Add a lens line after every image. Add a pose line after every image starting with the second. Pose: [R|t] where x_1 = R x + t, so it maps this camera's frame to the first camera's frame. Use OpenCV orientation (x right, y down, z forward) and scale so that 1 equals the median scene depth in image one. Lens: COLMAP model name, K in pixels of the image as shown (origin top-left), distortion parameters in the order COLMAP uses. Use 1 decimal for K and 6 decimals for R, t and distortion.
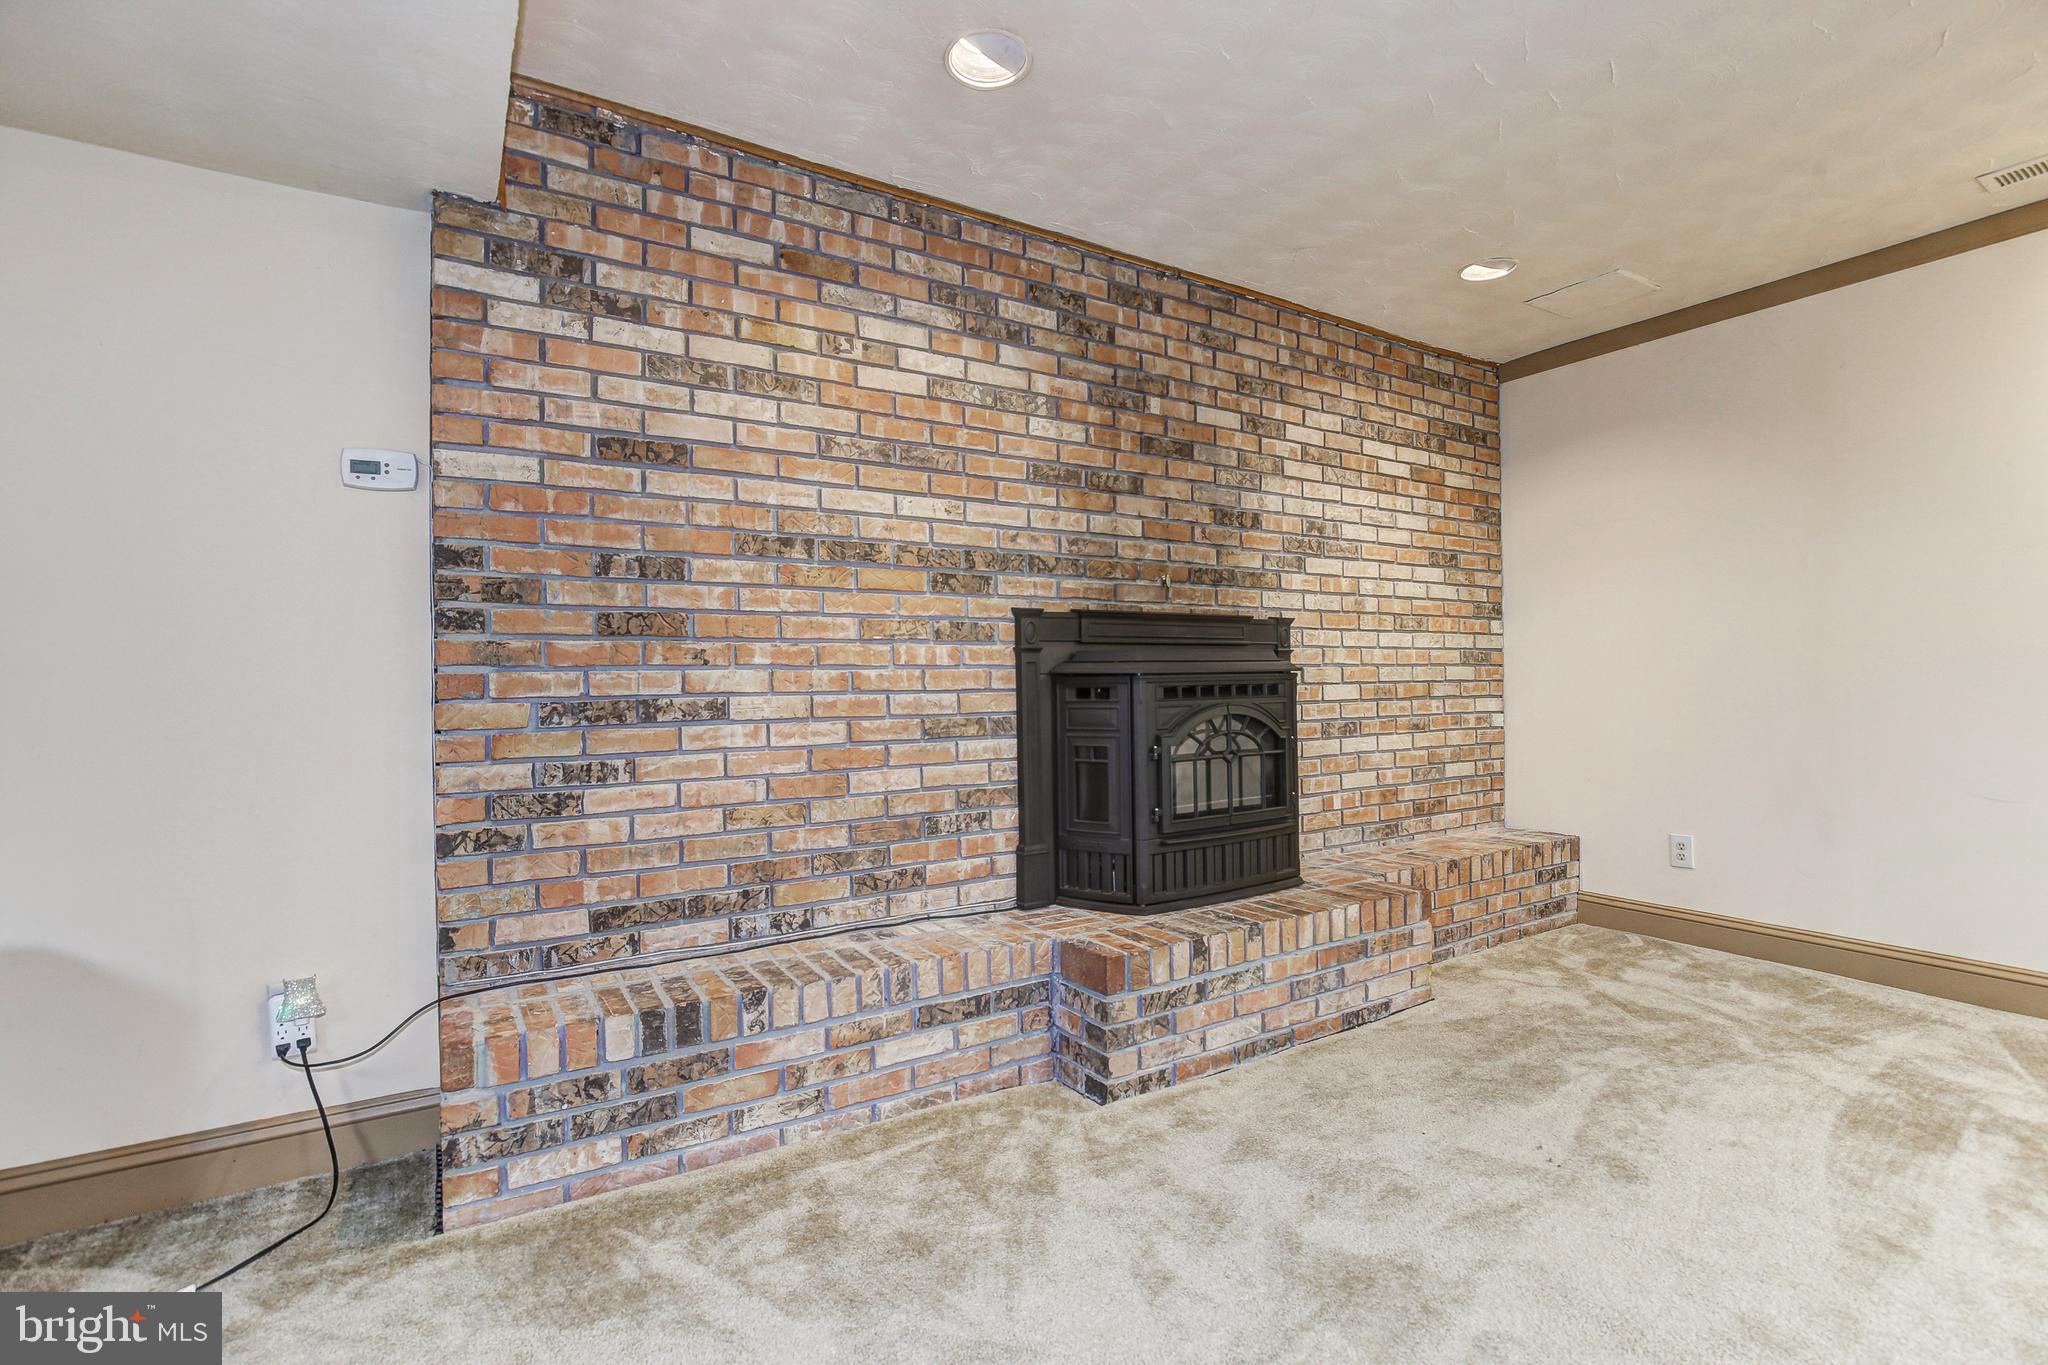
lens RADIAL K [[952.2, 0, 1024.5], [0, 952.2, 679.1], [0, 0, 1]] dist [0.005720, 0.000395]
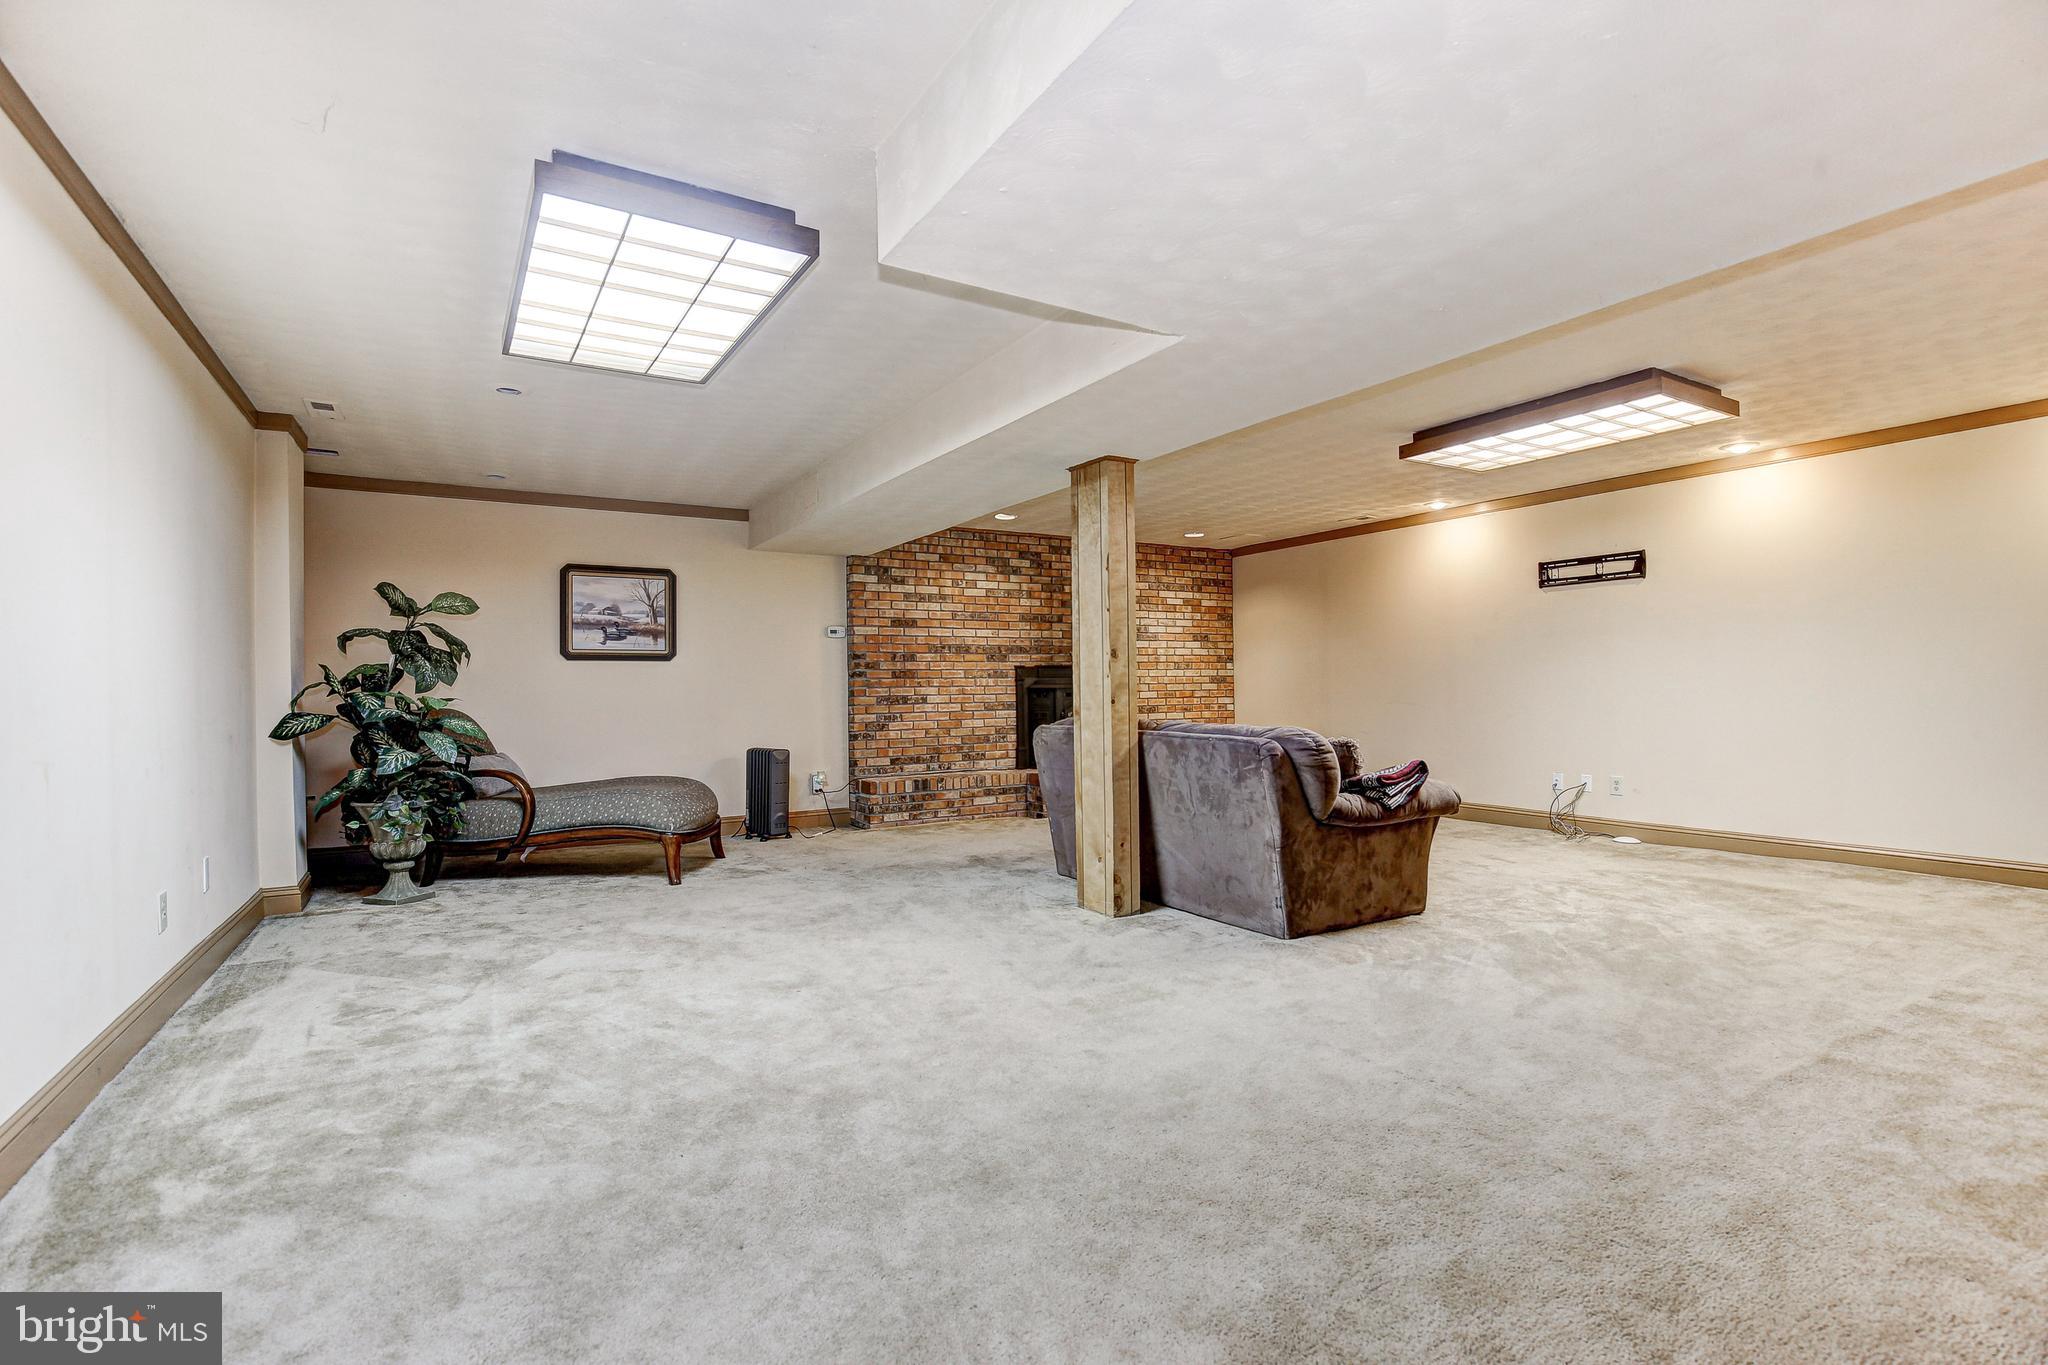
lens RADIAL K [[952.2, 0, 1024.7], [0, 952.2, 690.2], [0, 0, 1]] dist [0.005720, 0.000395]
pose [[0.999904, -0.001045, -0.013800, 0.058813], [0.001121, 0.999984, 0.005480, -0.015447], [0.013794, -0.005495, 0.999890, -1.904449]]
